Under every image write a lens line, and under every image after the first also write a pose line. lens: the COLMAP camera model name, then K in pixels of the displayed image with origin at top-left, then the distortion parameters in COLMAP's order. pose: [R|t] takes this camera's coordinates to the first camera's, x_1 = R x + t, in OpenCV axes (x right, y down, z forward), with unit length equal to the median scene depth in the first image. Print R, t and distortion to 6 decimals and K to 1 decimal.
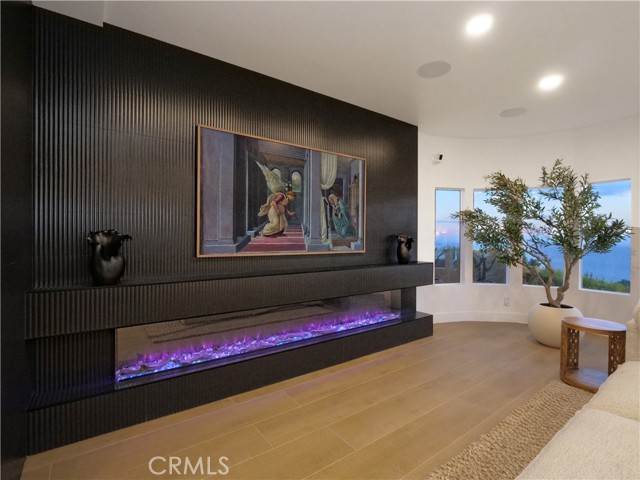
lens RADIAL K [[315.2, 0, 318.1], [0, 315.2, 240.2], [0, 0, 1]] dist [-0.005612, -0.002359]
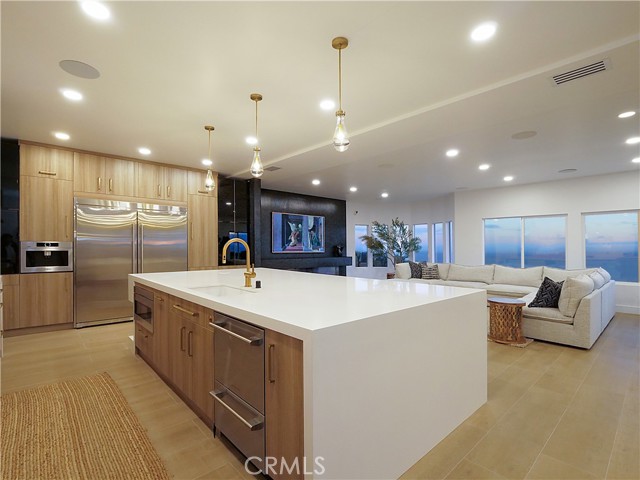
lens RADIAL K [[315.2, 0, 320.7], [0, 315.2, 245.4], [0, 0, 1]] dist [-0.005612, -0.002359]
pose [[0.993358, -0.007932, 0.114789, -0.205851], [0.010561, 0.999695, -0.022308, 0.044902], [-0.114577, 0.023372, 0.993139, -1.817473]]
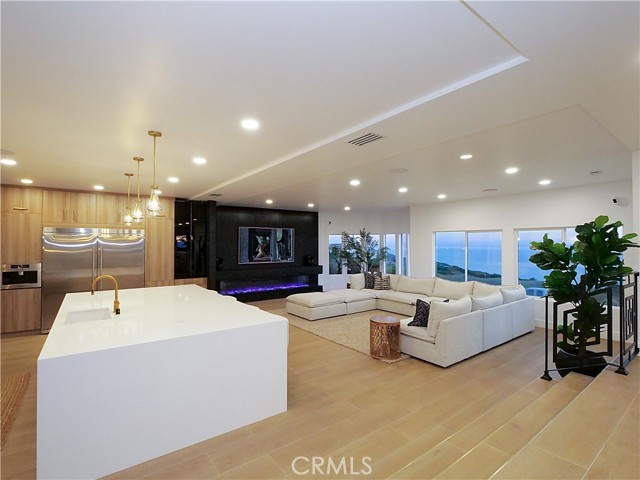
lens RADIAL K [[315.2, 0, 320.5], [0, 315.2, 241.3], [0, 0, 1]] dist [-0.005612, -0.002359]
pose [[0.999818, -0.013908, 0.013045, 0.398383], [0.014271, 0.999502, -0.028137, -0.070346], [-0.012647, 0.028318, 0.999519, -2.056552]]
